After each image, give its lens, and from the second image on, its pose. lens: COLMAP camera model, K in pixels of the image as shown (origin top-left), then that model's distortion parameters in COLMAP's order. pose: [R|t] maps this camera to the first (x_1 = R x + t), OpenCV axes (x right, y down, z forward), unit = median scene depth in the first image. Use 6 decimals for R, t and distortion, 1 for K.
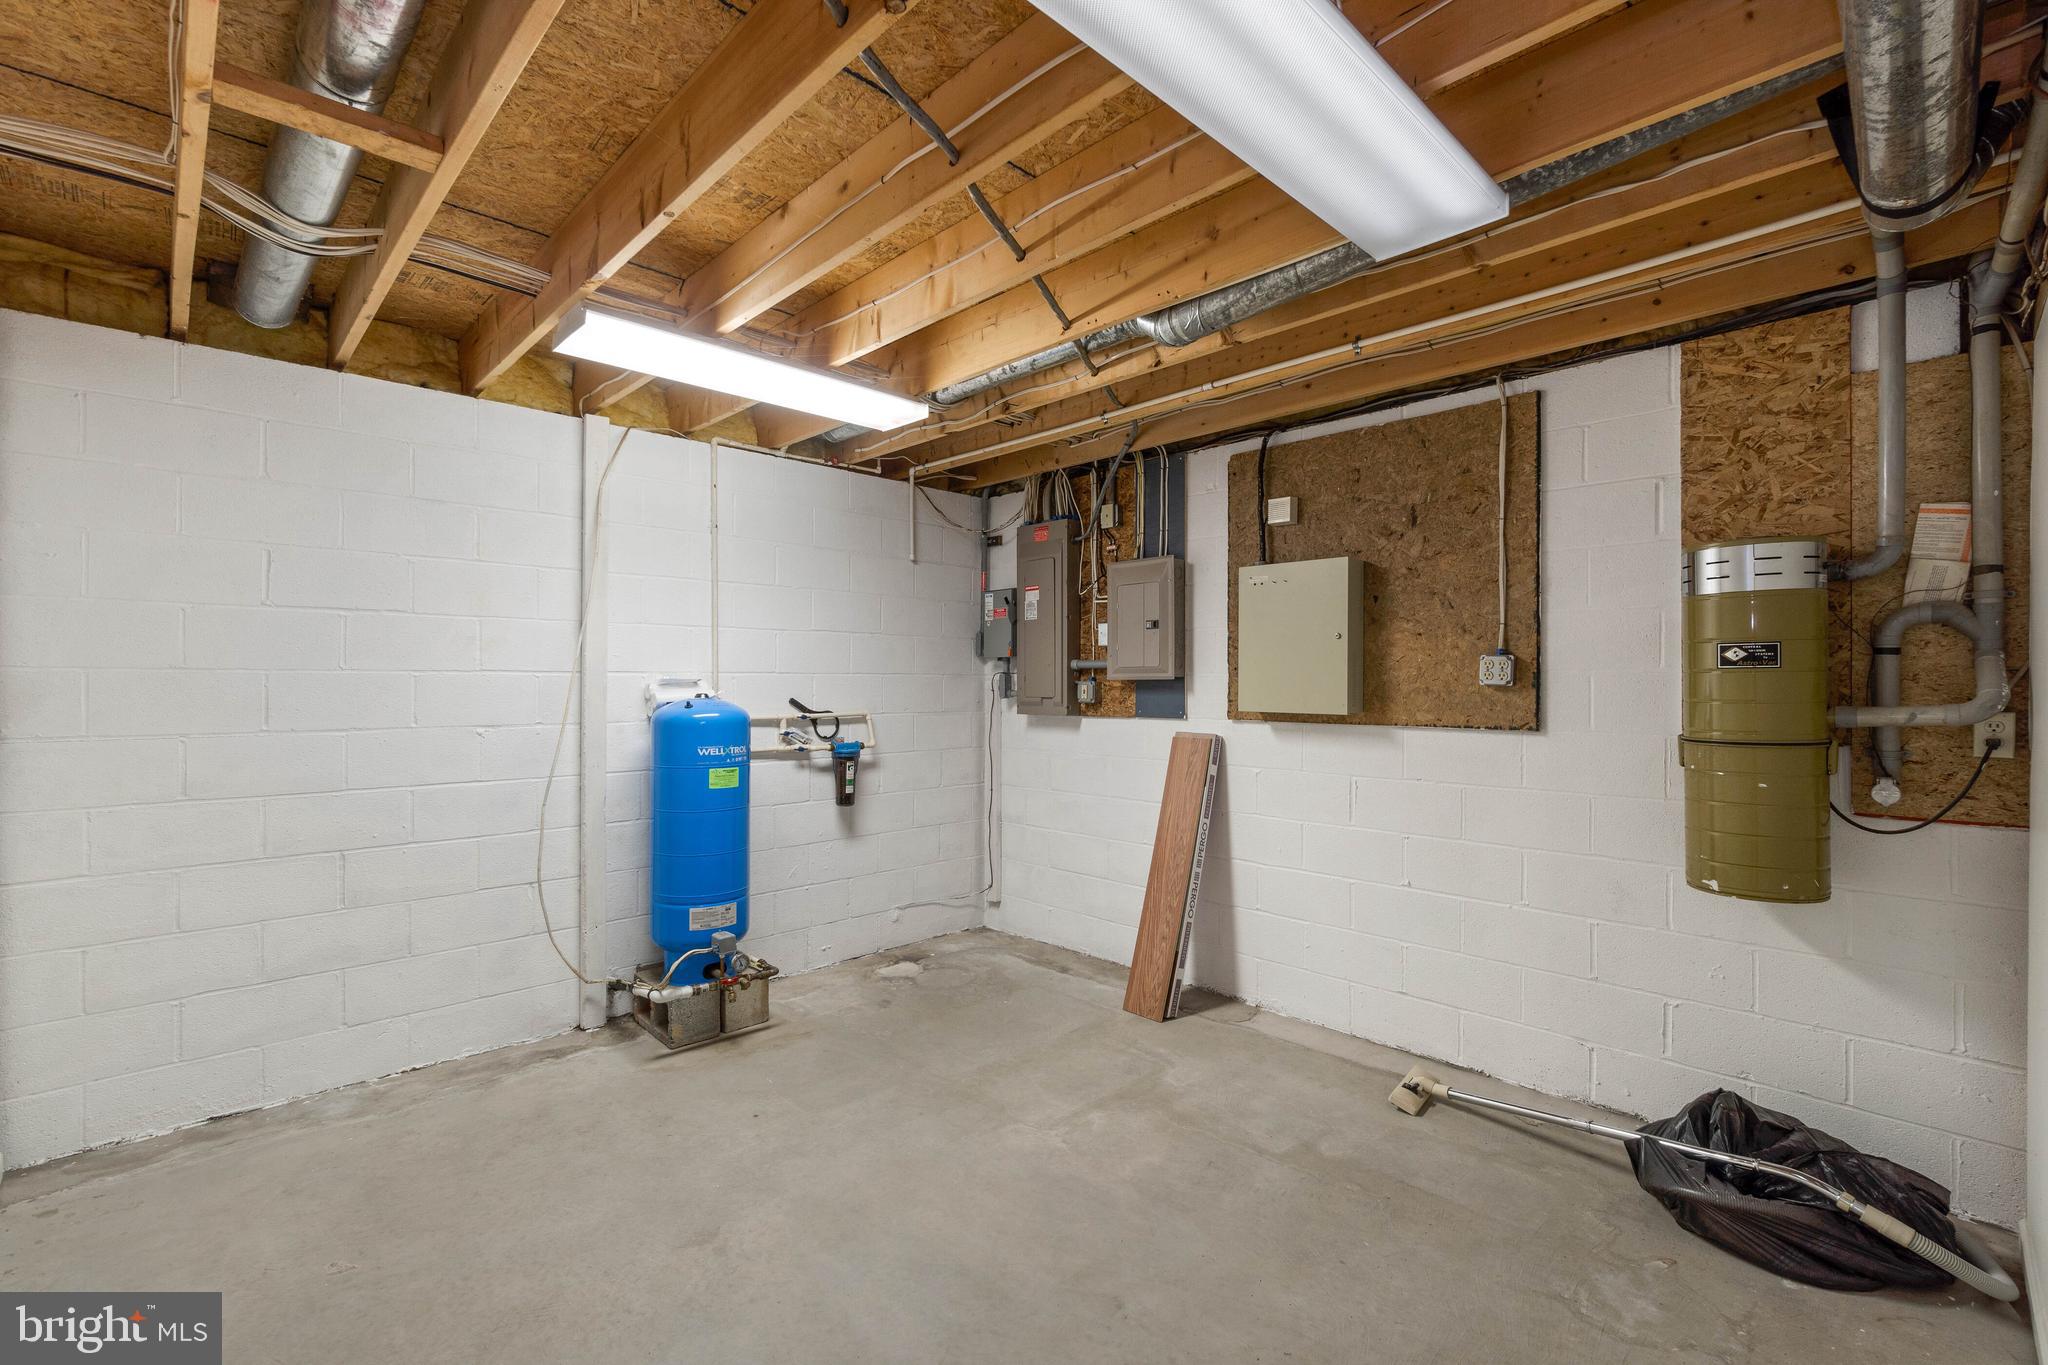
lens RADIAL K [[888.5, 0, 1021.3], [0, 888.5, 684.1], [0, 0, 1]] dist [-0.004283, 0.000858]
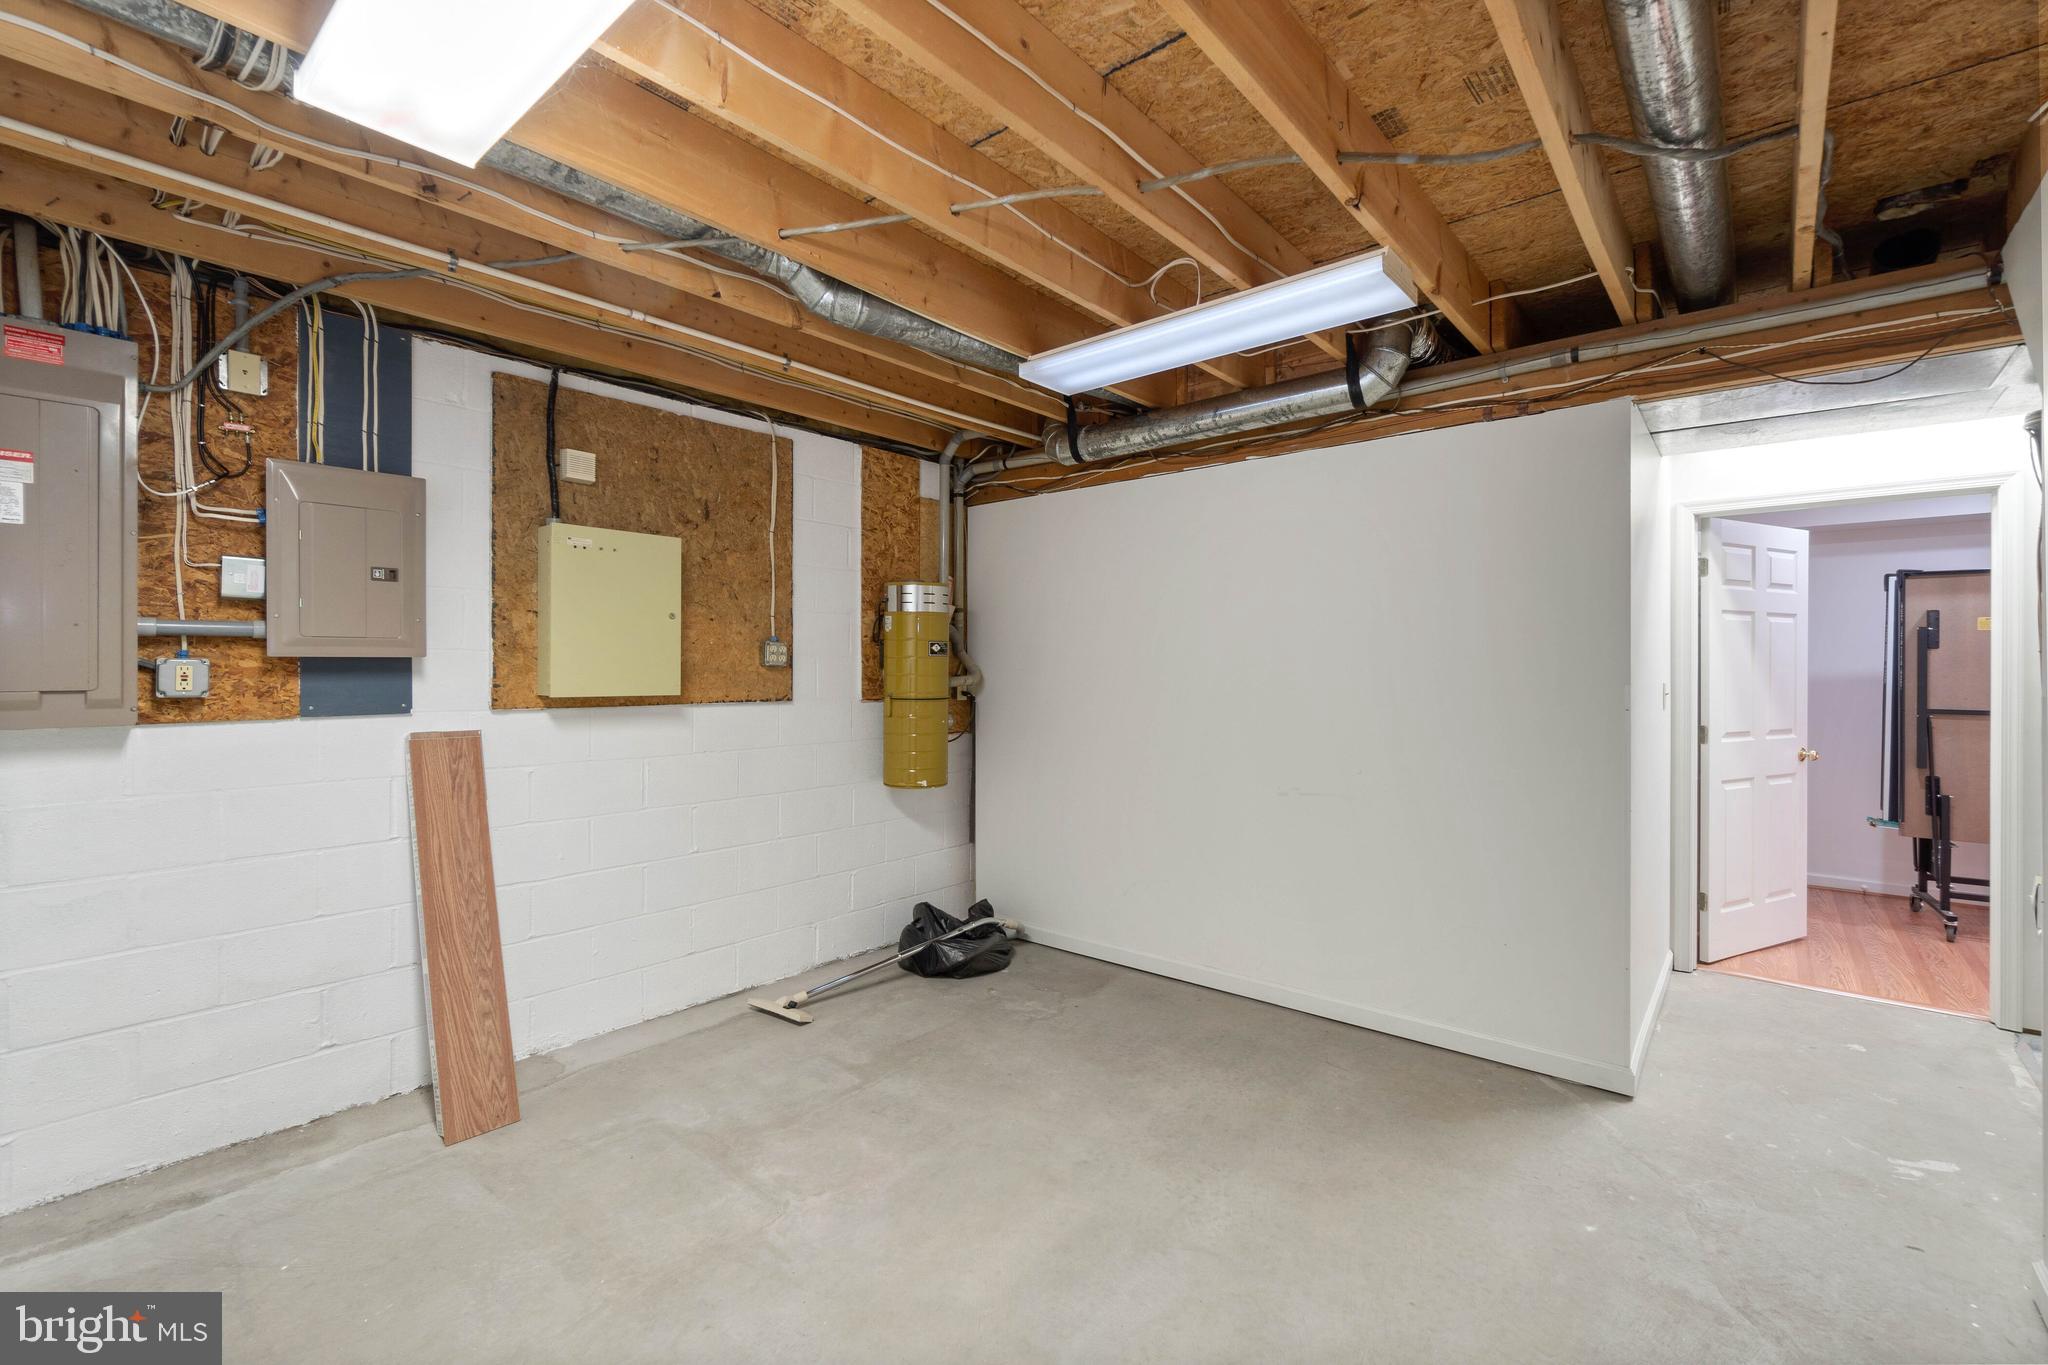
lens RADIAL K [[888.5, 0, 981.5], [0, 888.5, 667.2], [0, 0, 1]] dist [-0.004283, 0.000858]
pose [[-0.073252, -0.000809, 0.997313, -0.680273], [-0.000974, 0.999999, 0.000739, 0.002075], [-0.997313, -0.000917, -0.073253, 0.749060]]
